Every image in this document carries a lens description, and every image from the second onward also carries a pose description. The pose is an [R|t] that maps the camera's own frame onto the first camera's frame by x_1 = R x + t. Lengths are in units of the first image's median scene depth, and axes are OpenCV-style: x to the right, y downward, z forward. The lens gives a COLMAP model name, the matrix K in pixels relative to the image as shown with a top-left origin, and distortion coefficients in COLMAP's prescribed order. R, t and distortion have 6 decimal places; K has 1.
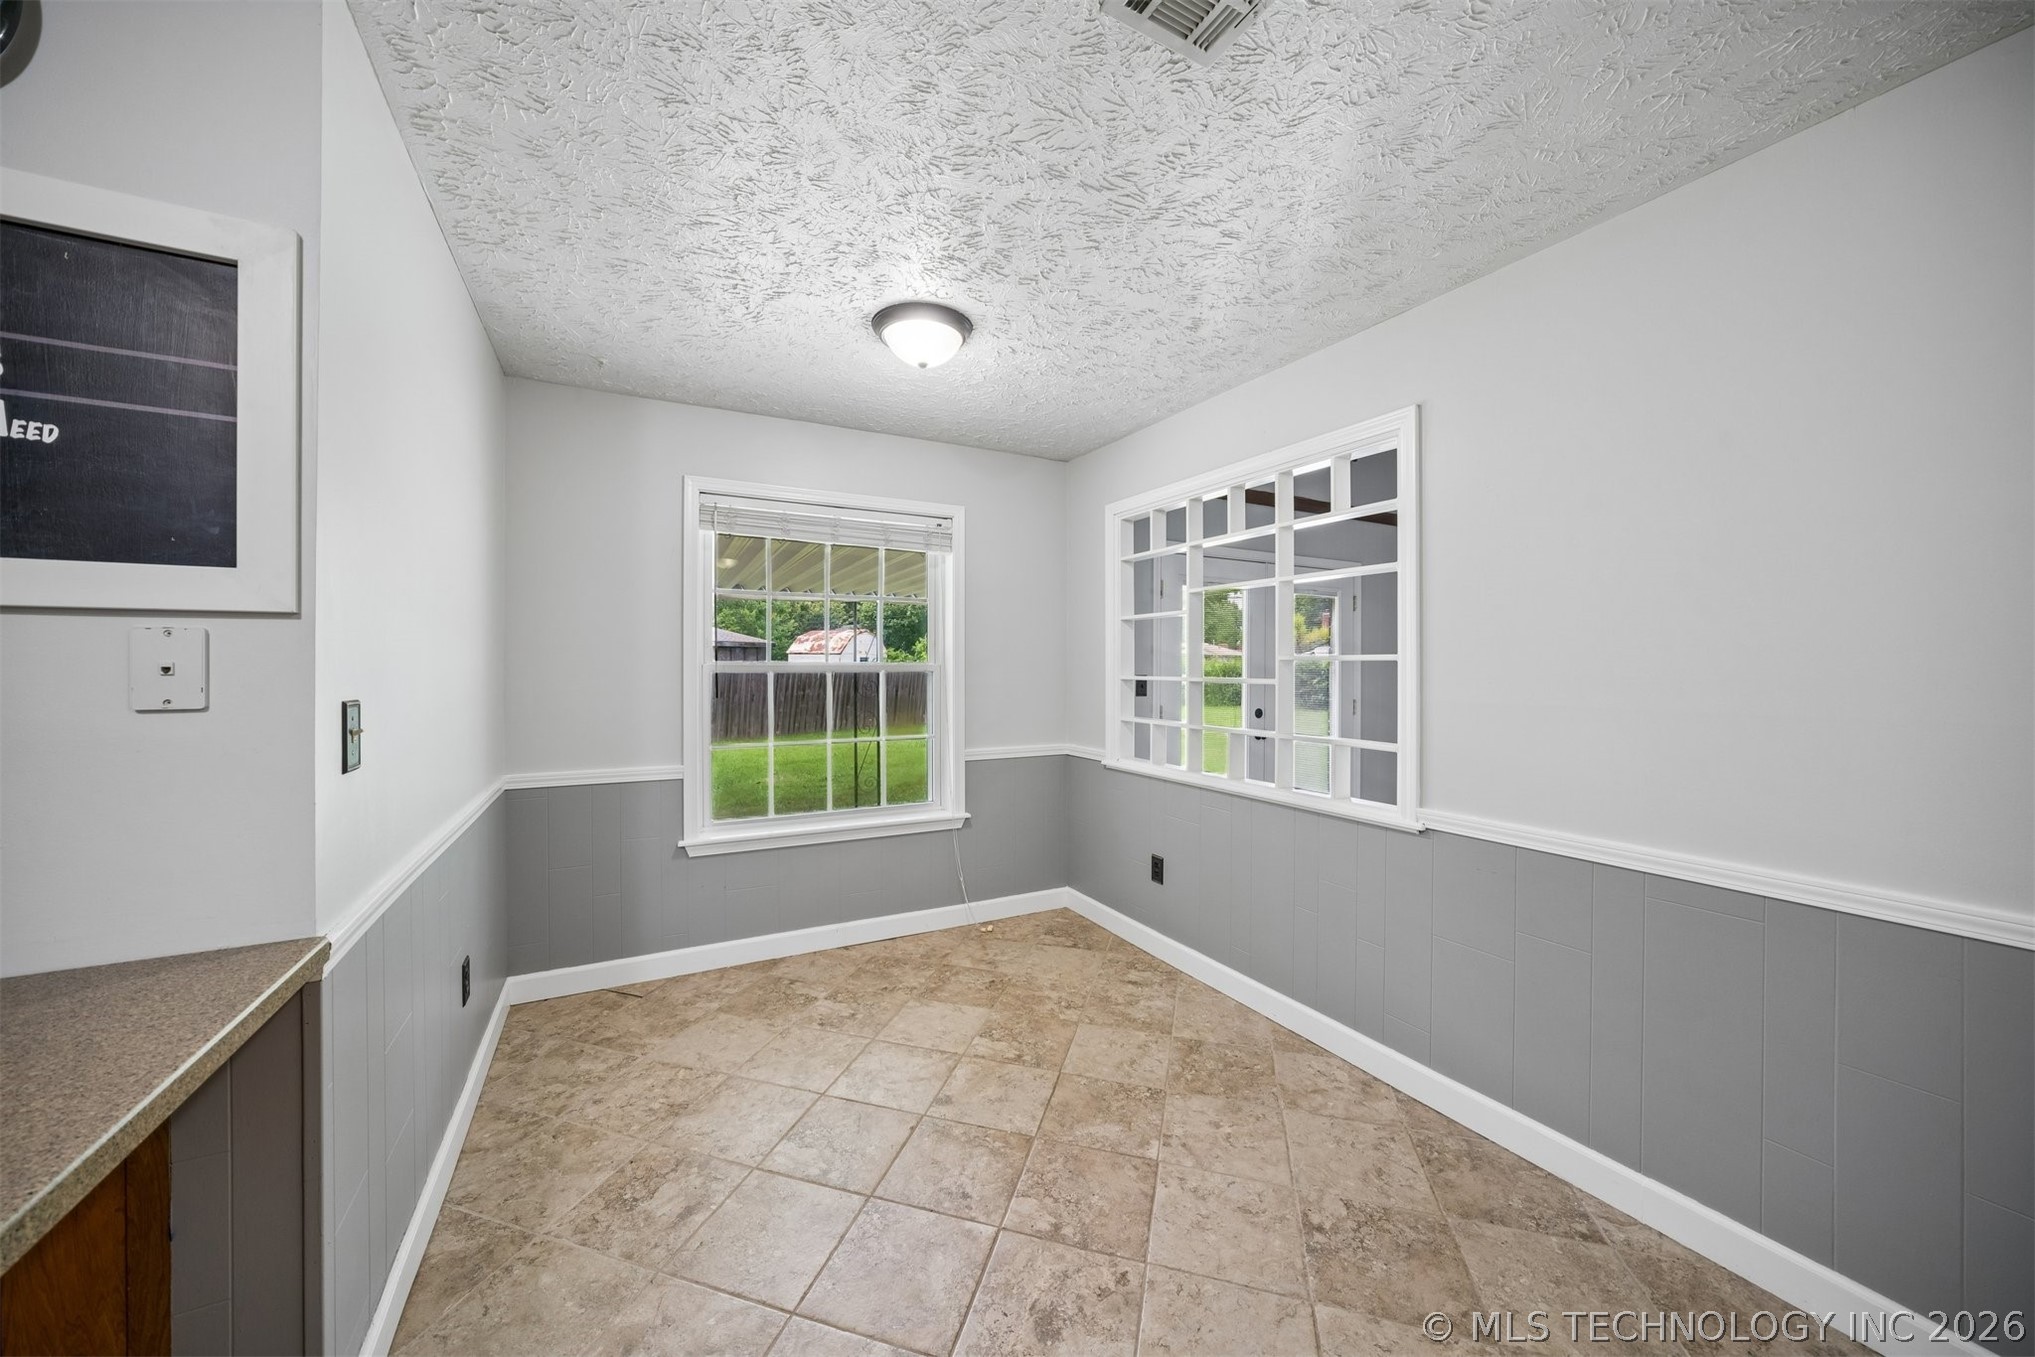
lens RADIAL K [[715.9, 0, 1013.2], [0, 715.9, 672.2], [0, 0, 1]] dist [-0.021404, 0.004995]
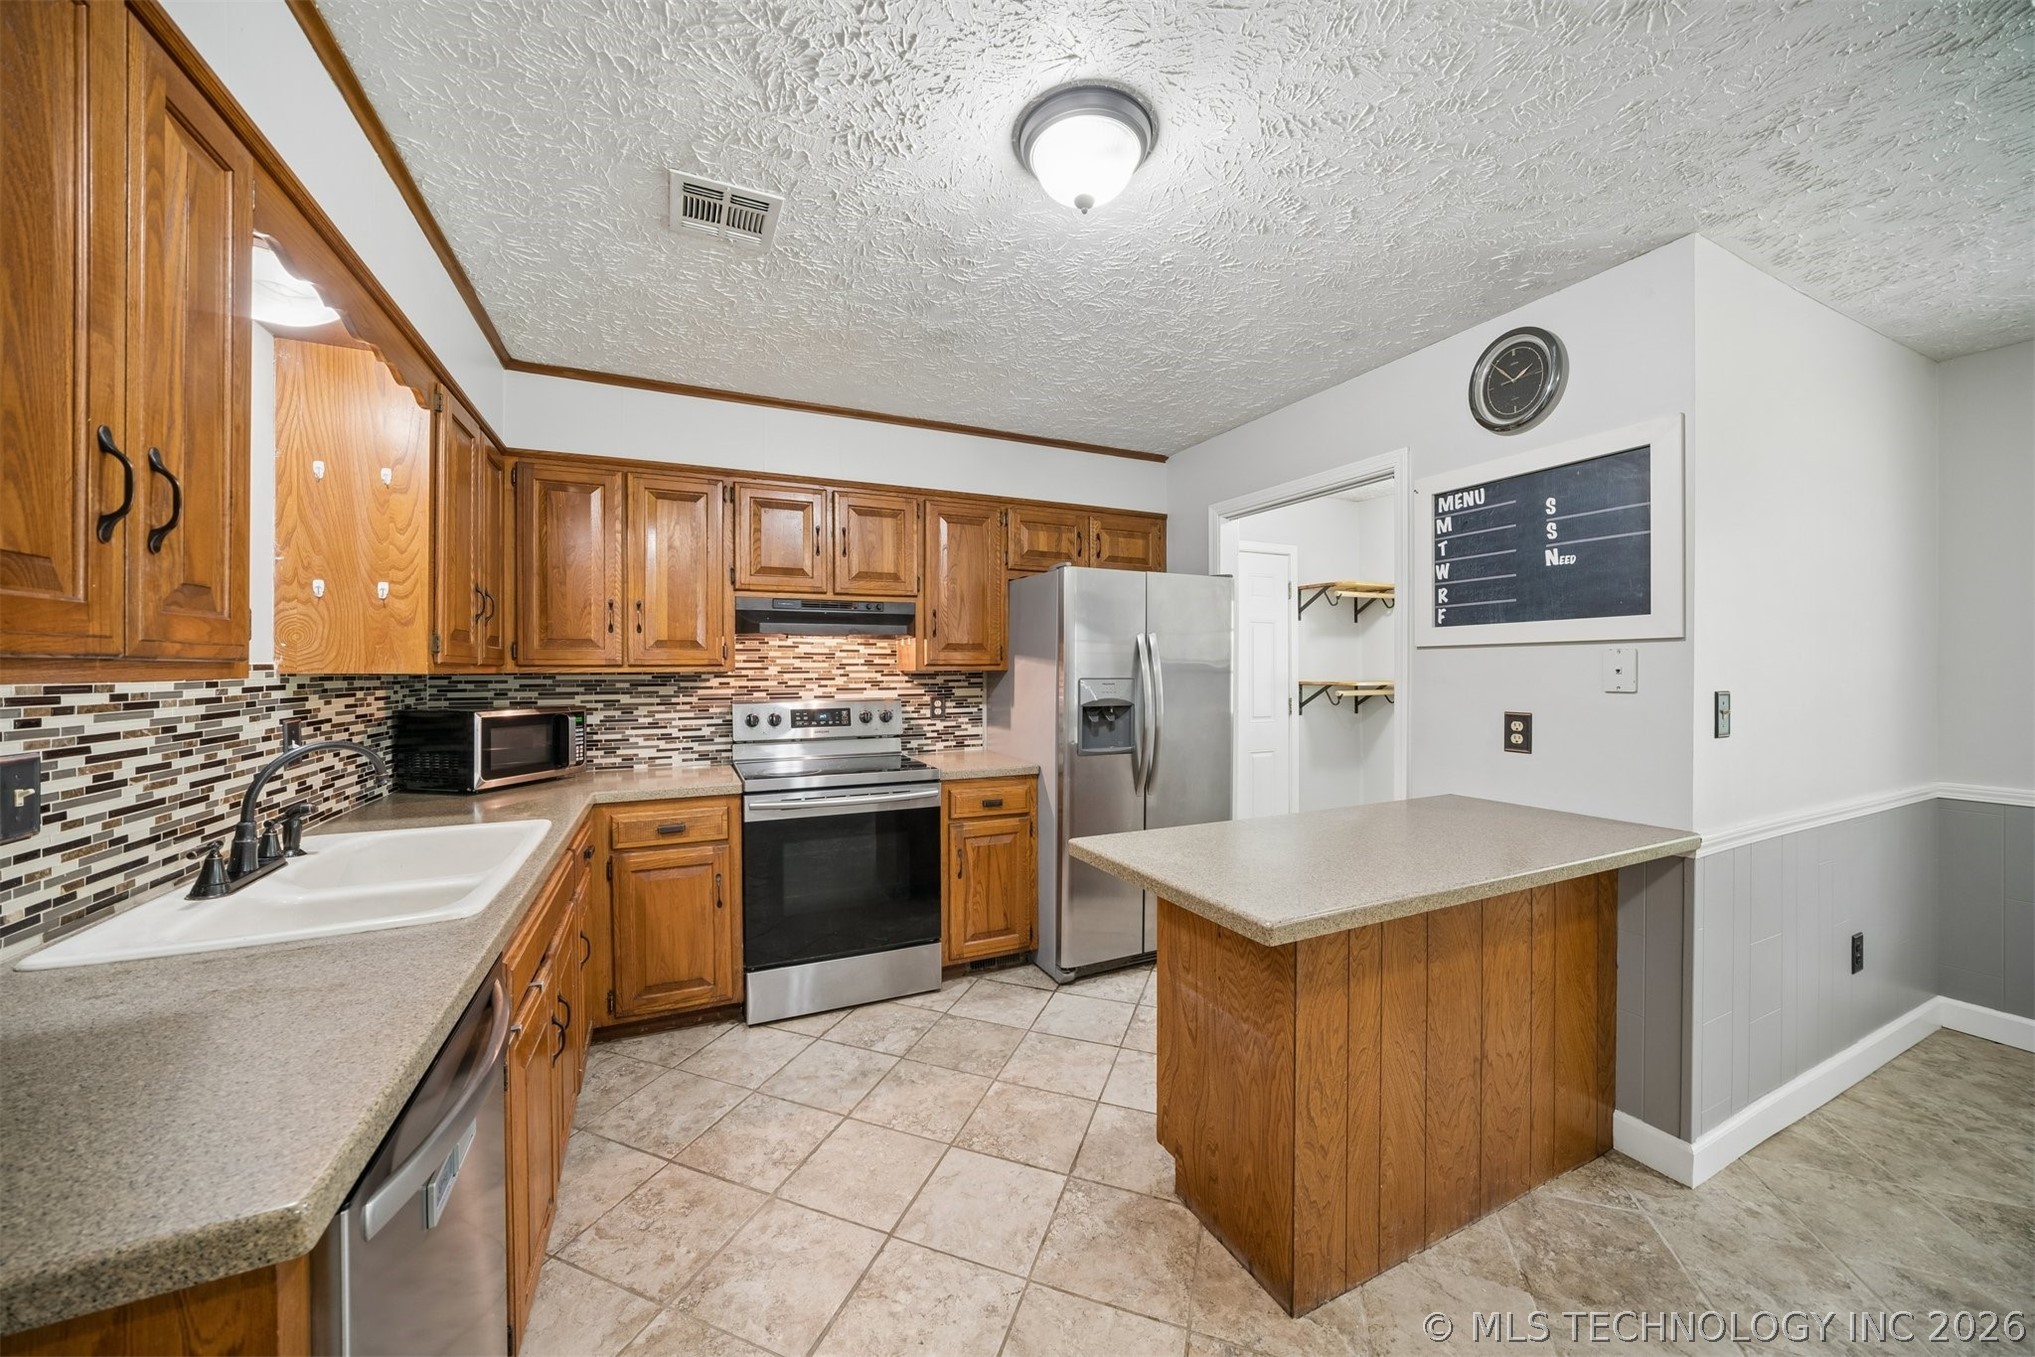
lens RADIAL K [[715.9, 0, 997.4], [0, 715.9, 671.1], [0, 0, 1]] dist [-0.021404, 0.004995]
pose [[-0.059865, 0.001650, -0.998205, 0.319393], [-0.005283, 0.999984, 0.001970, 0.000765], [0.998193, 0.005392, -0.059855, -0.224510]]
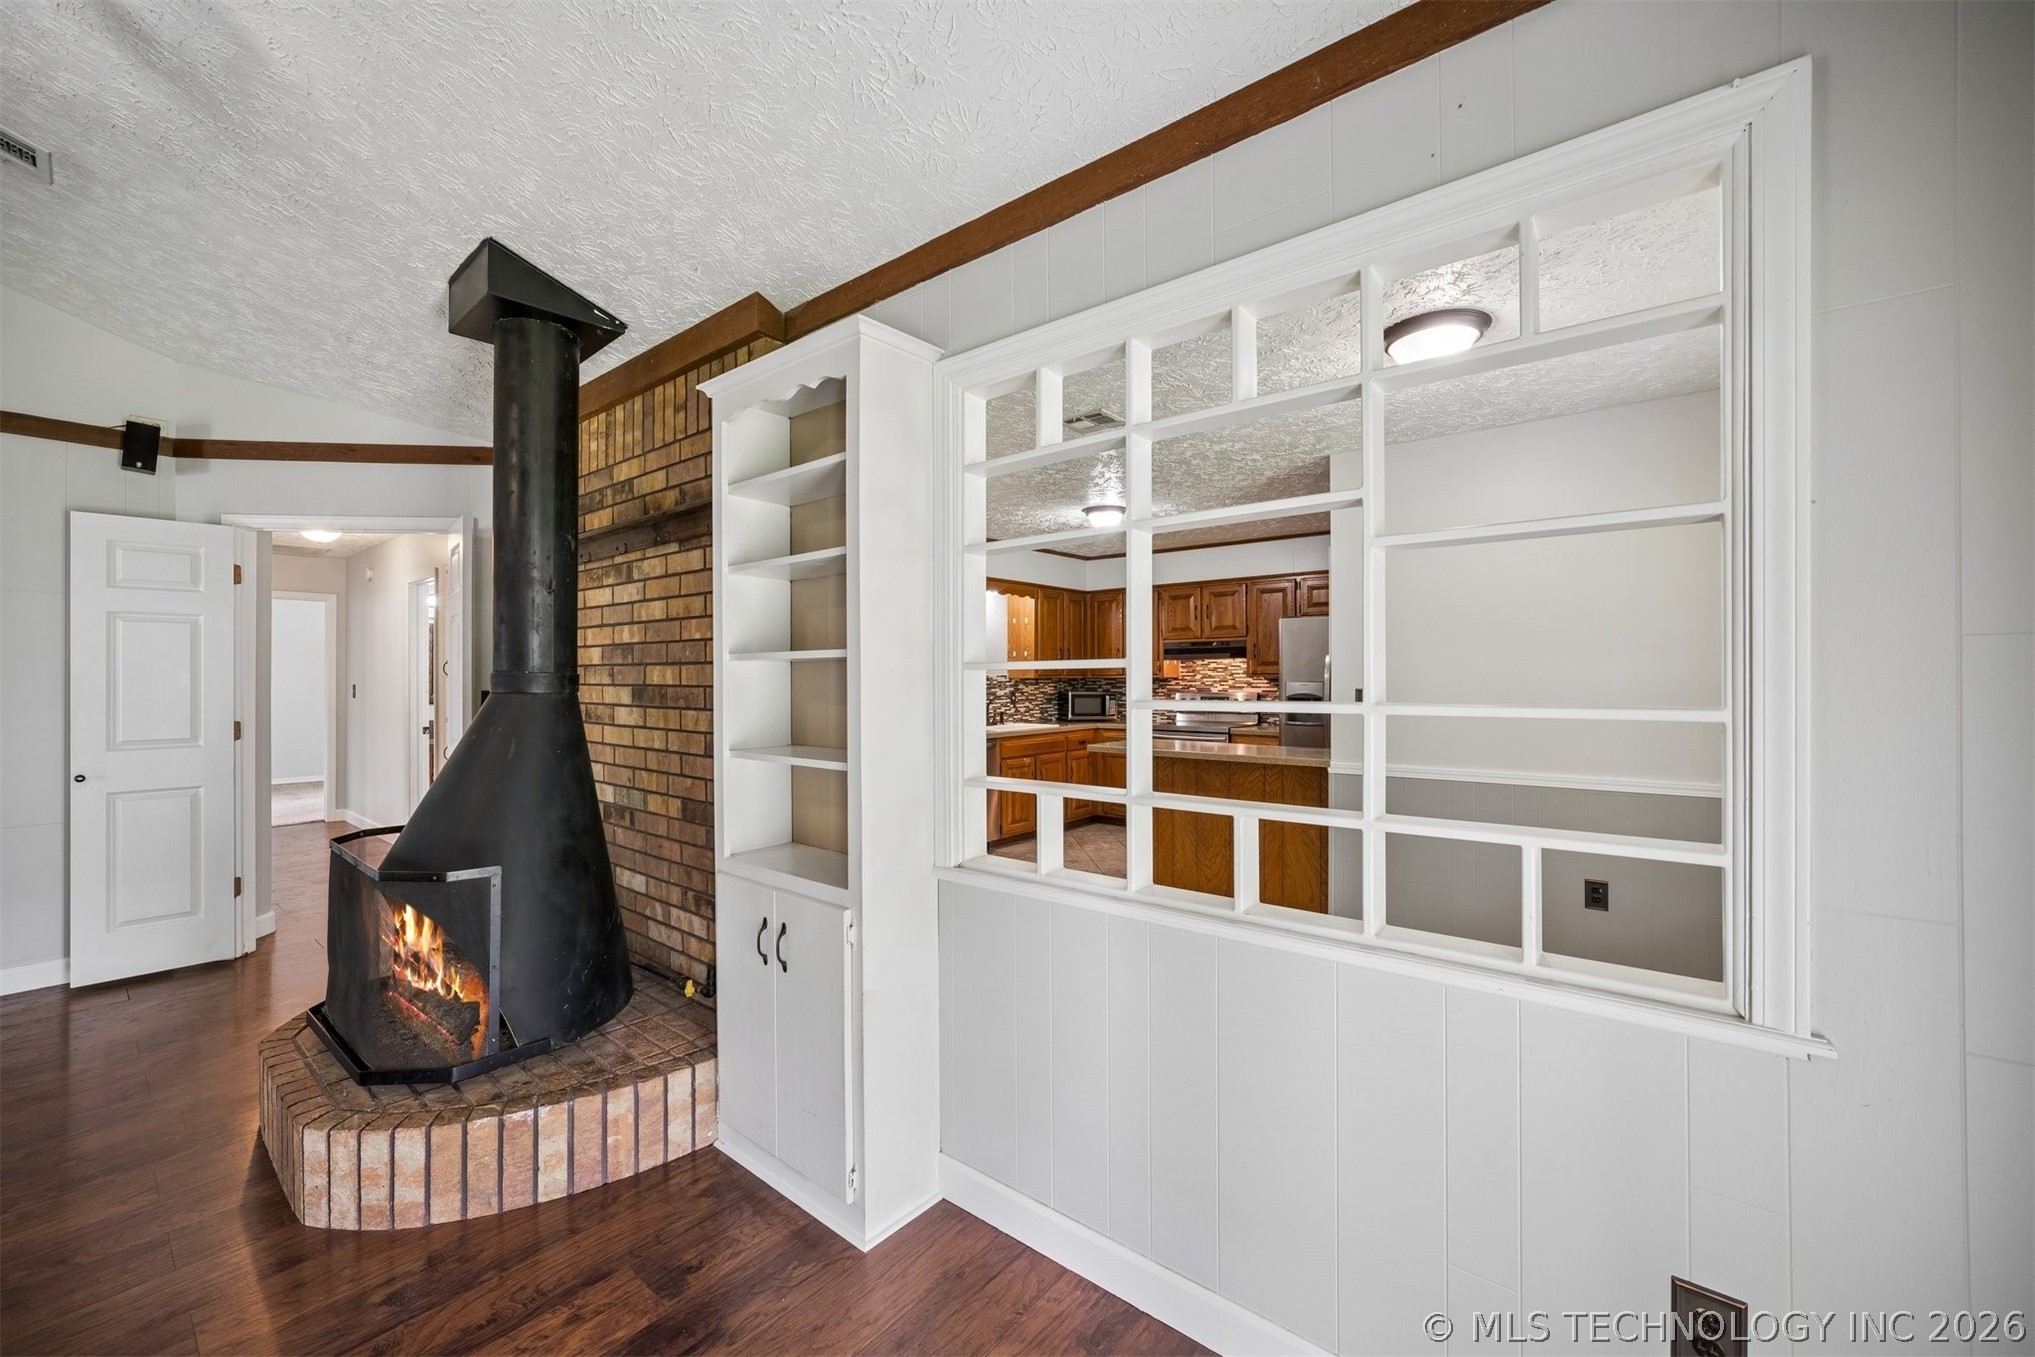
lens RADIAL K [[811.0, 0, 1004.2], [0, 811.0, 671.8], [0, 0, 1]] dist [-0.001904, 0.000410]
pose [[-0.926563, -0.000281, -0.376139, 0.763759], [-0.000139, 1.000000, -0.000405, -0.011790], [0.376139, -0.000323, -0.926563, 1.643251]]
